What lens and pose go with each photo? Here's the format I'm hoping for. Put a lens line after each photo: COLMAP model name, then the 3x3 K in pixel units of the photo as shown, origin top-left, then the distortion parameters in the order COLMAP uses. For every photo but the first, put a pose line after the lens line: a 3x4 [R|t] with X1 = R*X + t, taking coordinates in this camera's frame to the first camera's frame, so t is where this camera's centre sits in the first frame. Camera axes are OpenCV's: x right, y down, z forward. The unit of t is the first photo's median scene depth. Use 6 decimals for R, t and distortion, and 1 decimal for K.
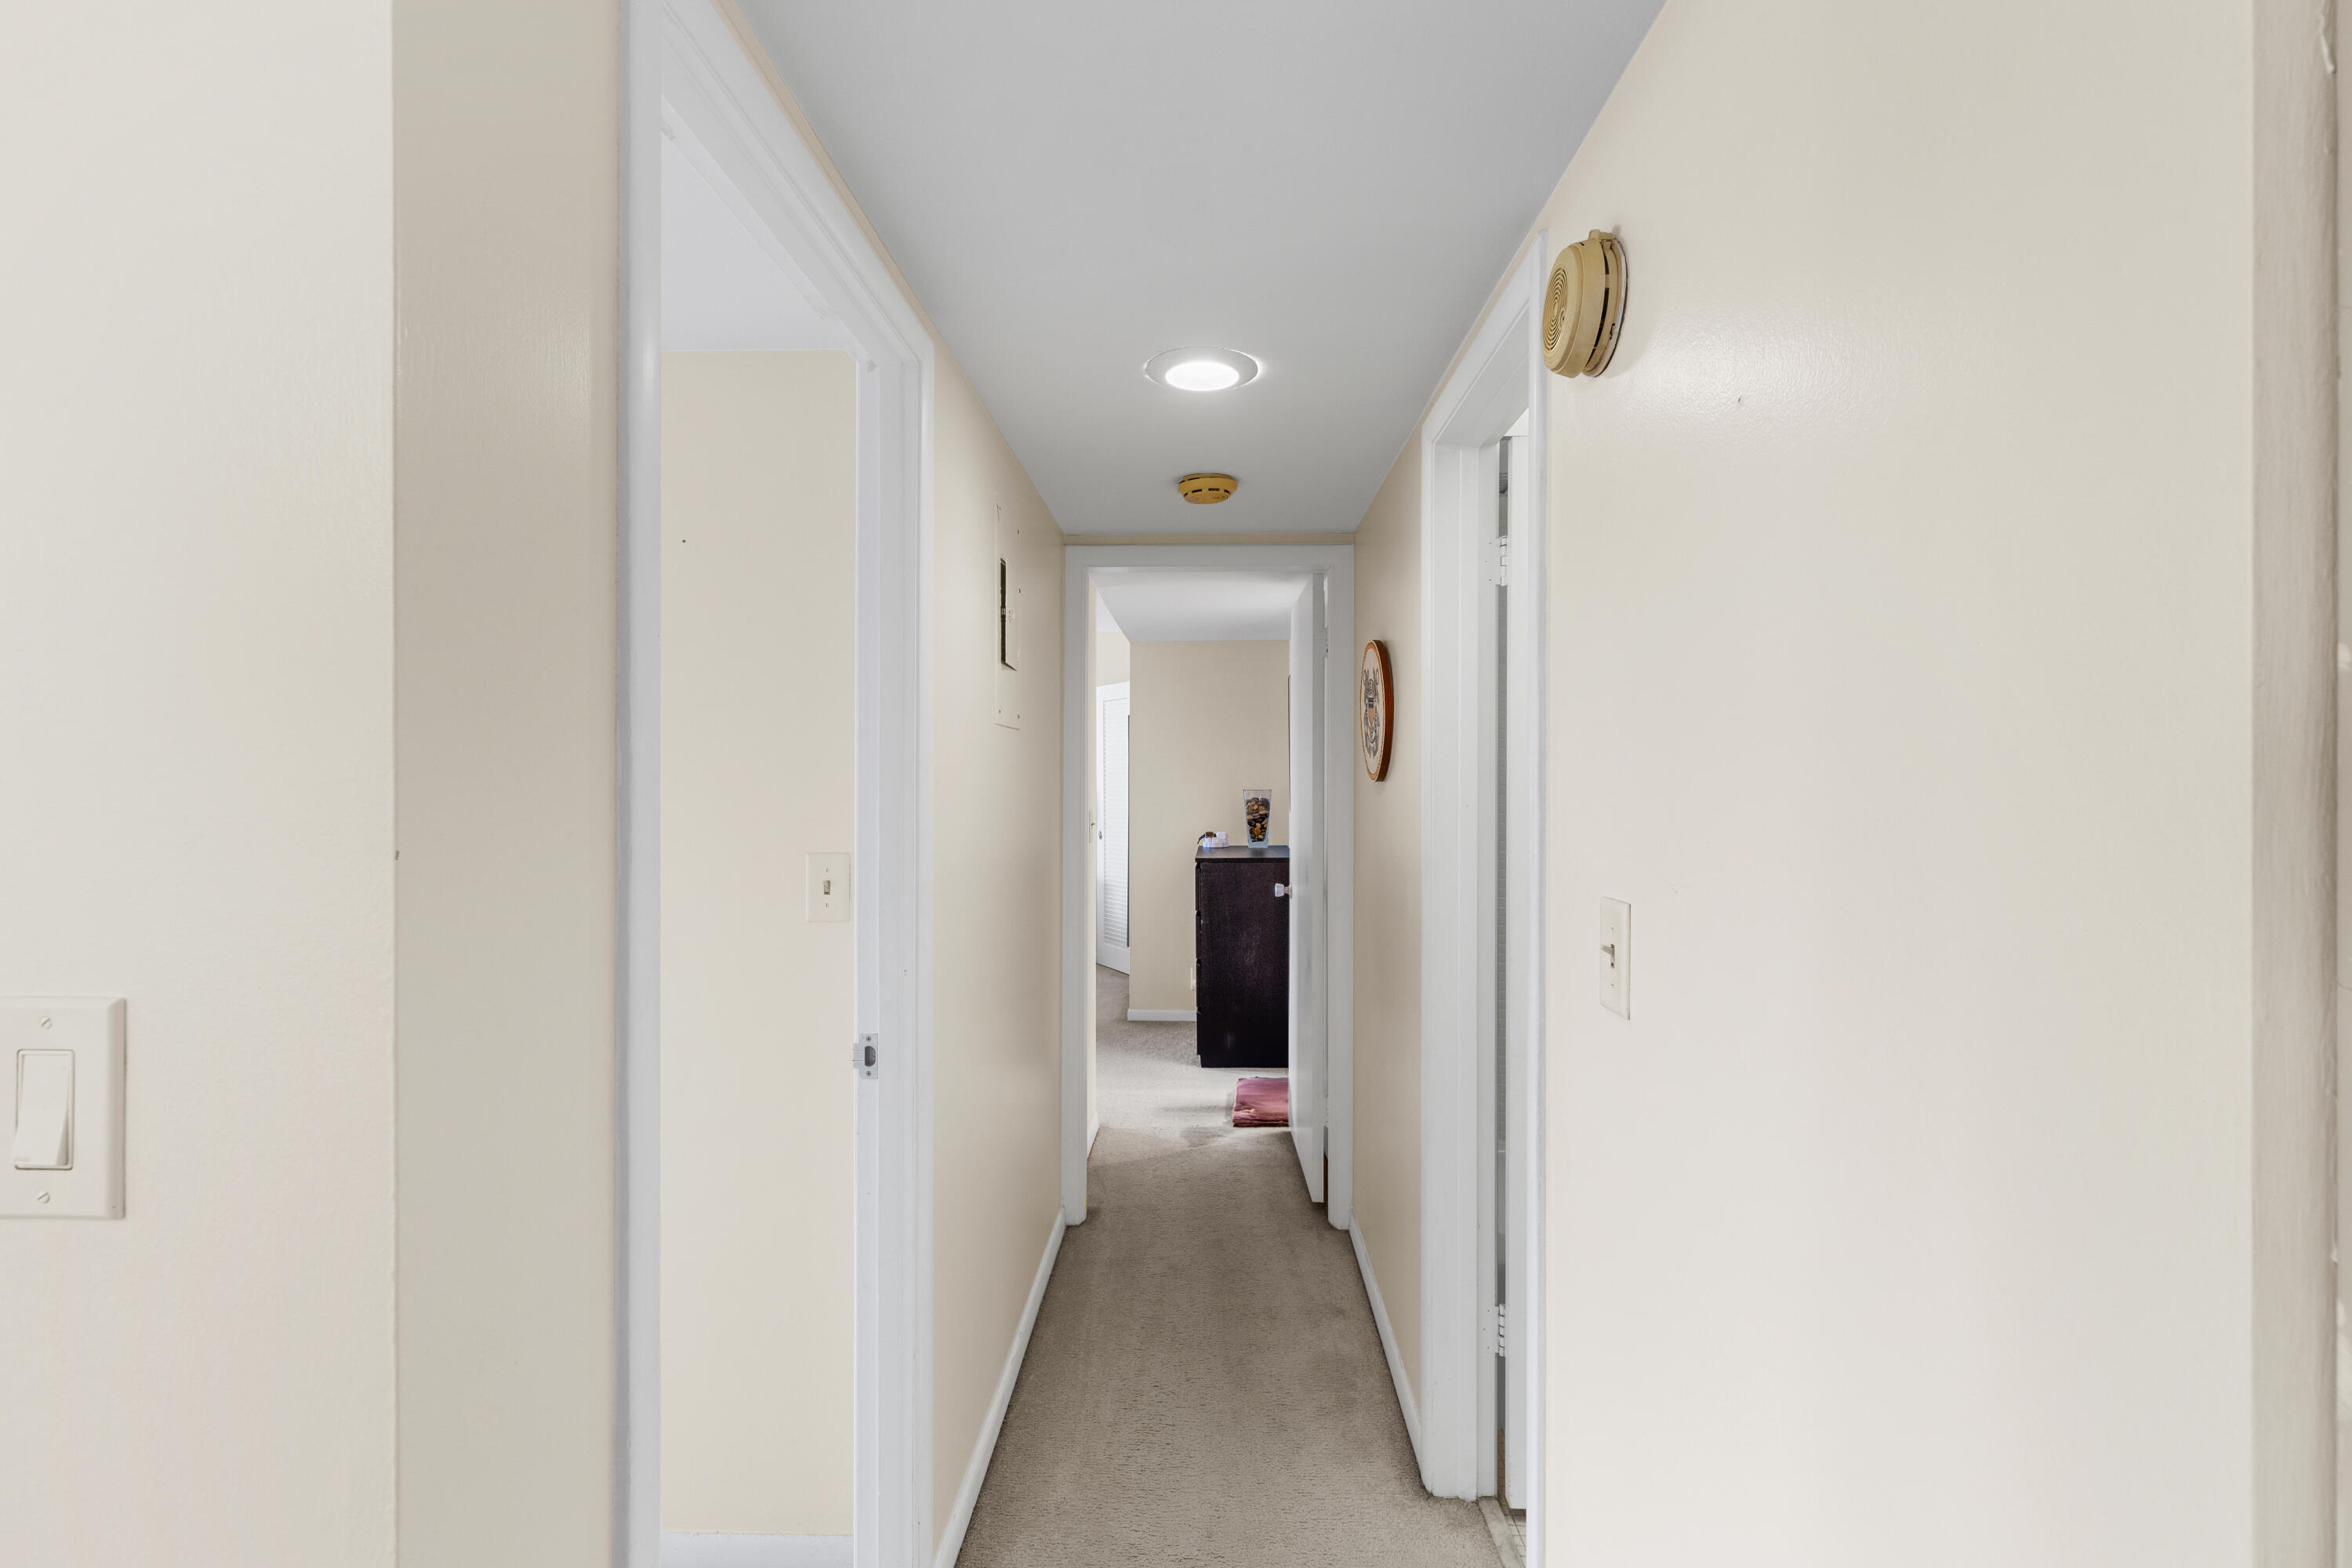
lens RADIAL K [[1057.0, 0, 1178.4], [0, 1057.0, 773.0], [0, 0, 1]] dist [0.005564, -0.001452]
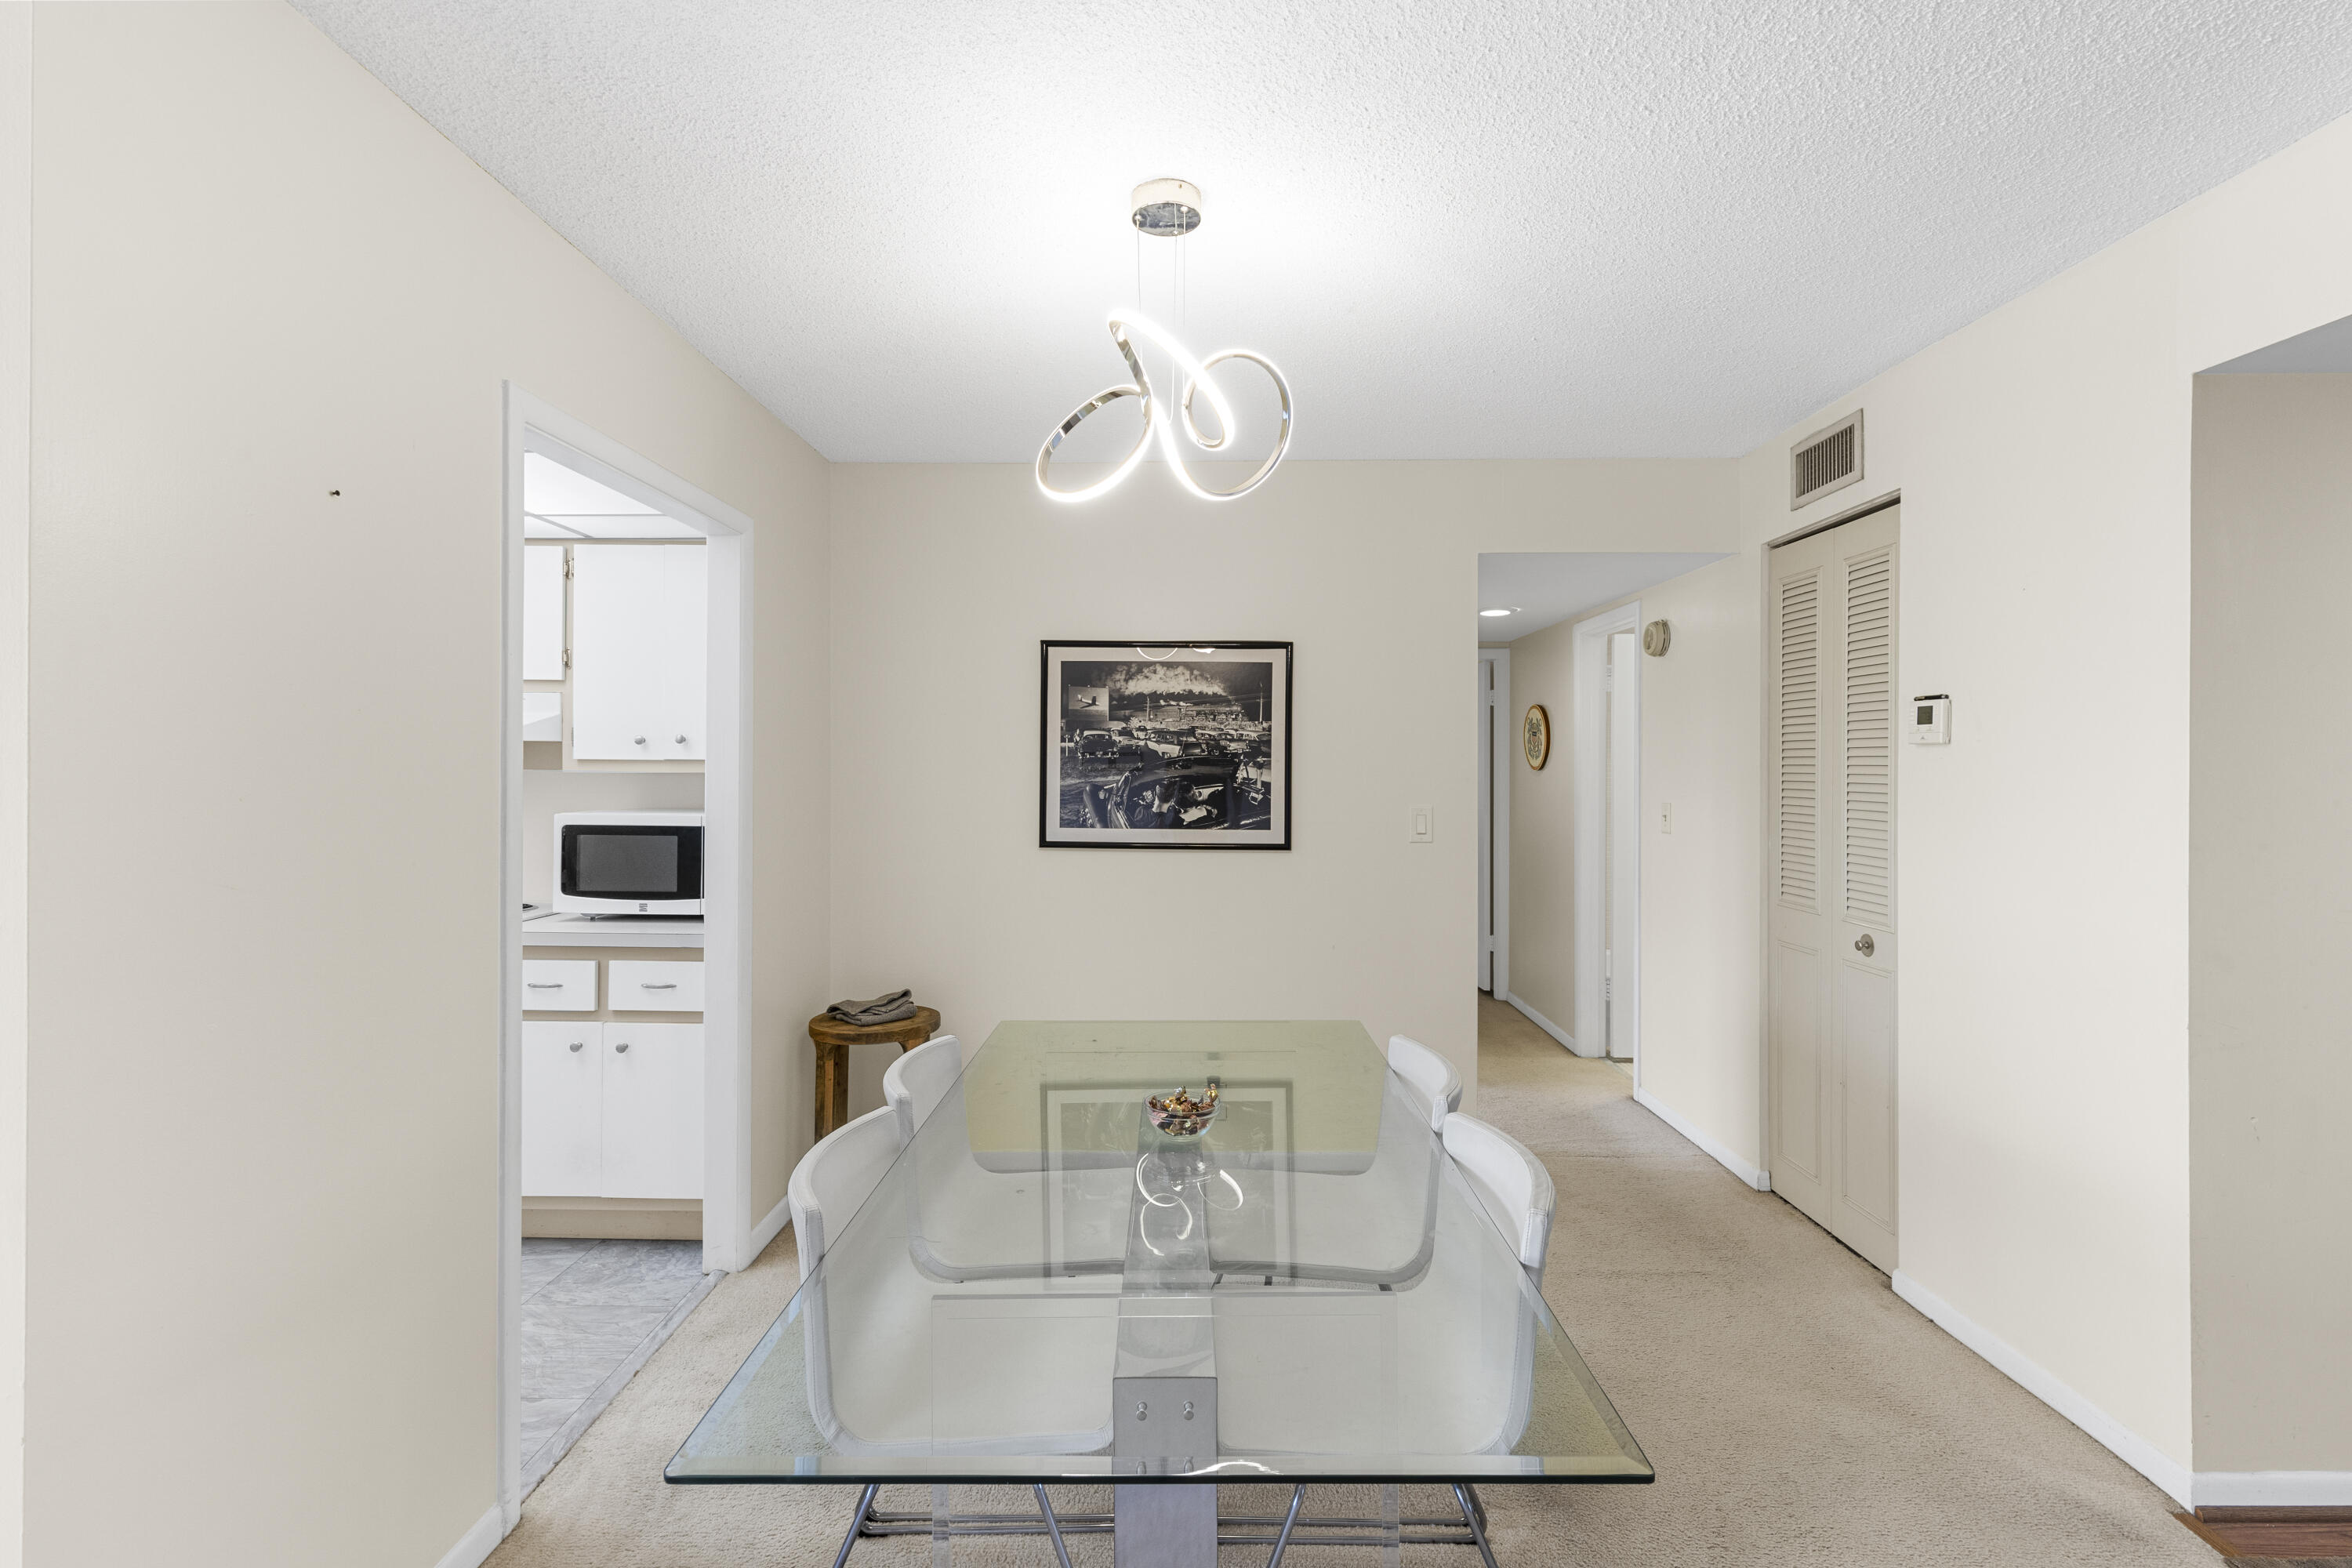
lens RADIAL K [[1057.0, 0, 1182.9], [0, 1057.0, 766.0], [0, 0, 1]] dist [0.005564, -0.001452]
pose [[0.999881, -0.000383, 0.015421, -0.533730], [0.000298, 0.999985, 0.005548, -0.012020], [-0.015423, -0.005543, 0.999866, -1.070806]]
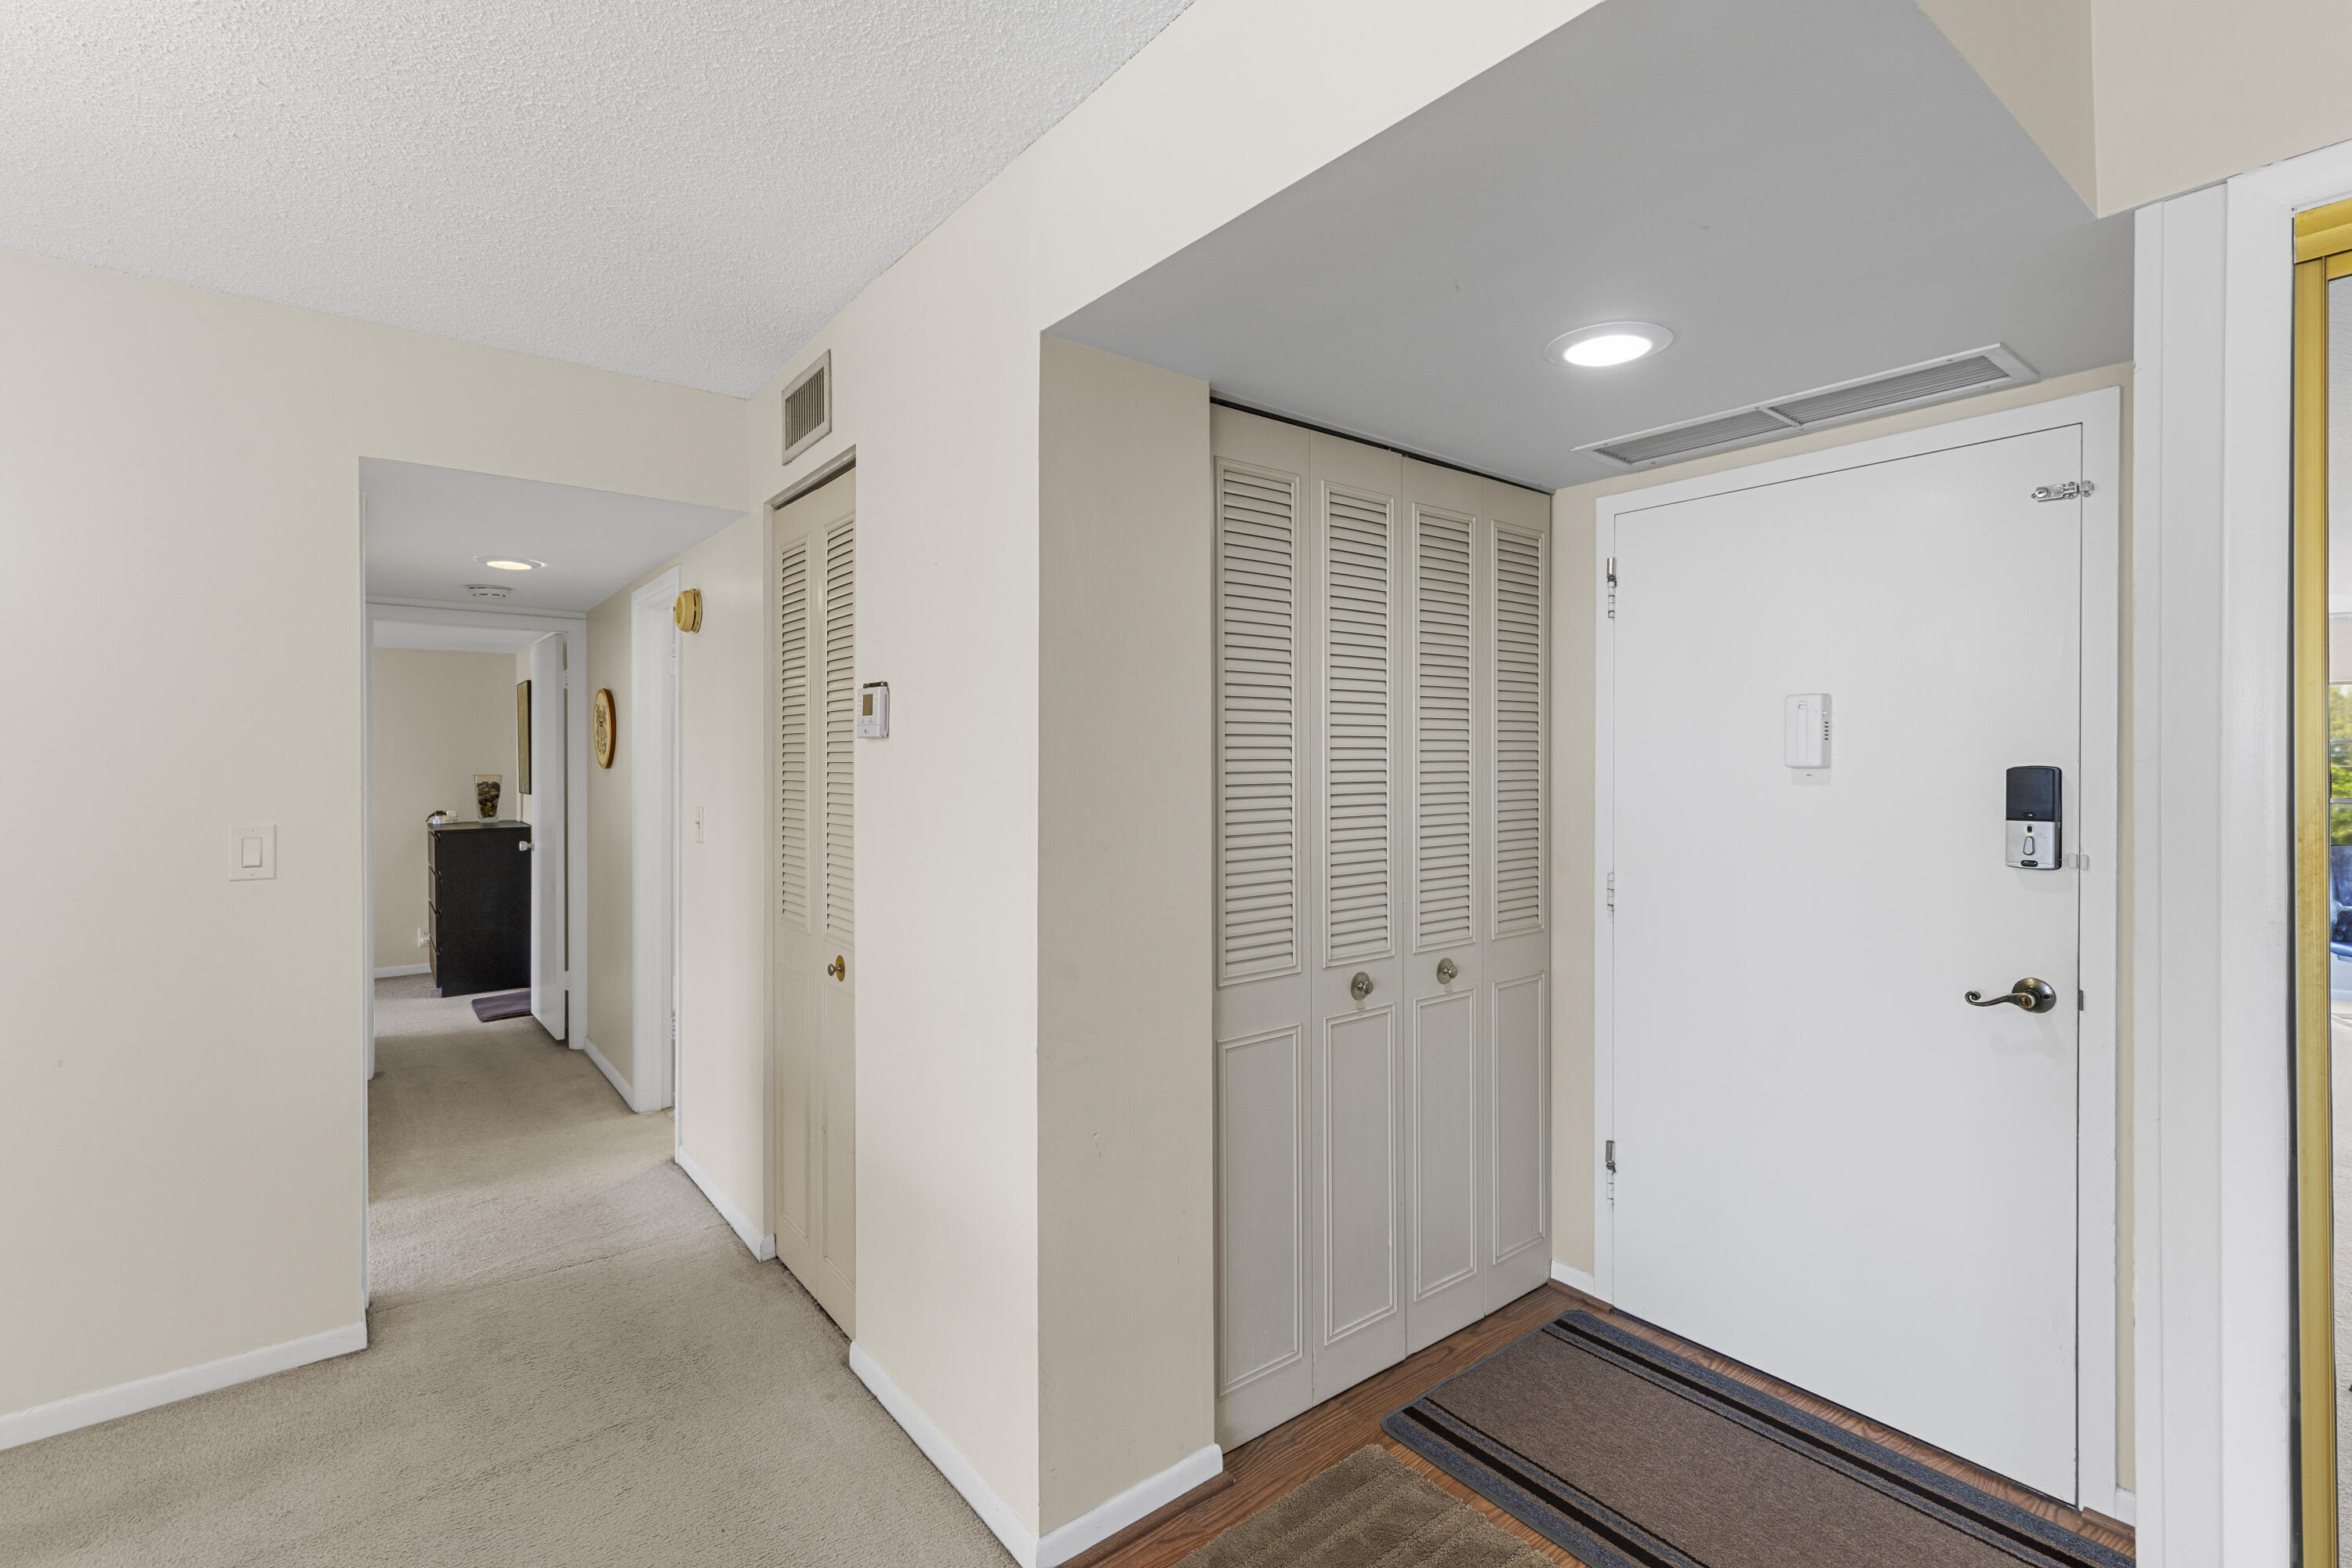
lens RADIAL K [[1057.0, 0, 1185.2], [0, 1057.0, 768.4], [0, 0, 1]] dist [0.005564, -0.001452]
pose [[0.764764, -0.004874, 0.644293, -0.199404], [-0.002024, 0.999948, 0.009966, -0.011117], [-0.644308, -0.008926, 0.764714, -0.922833]]
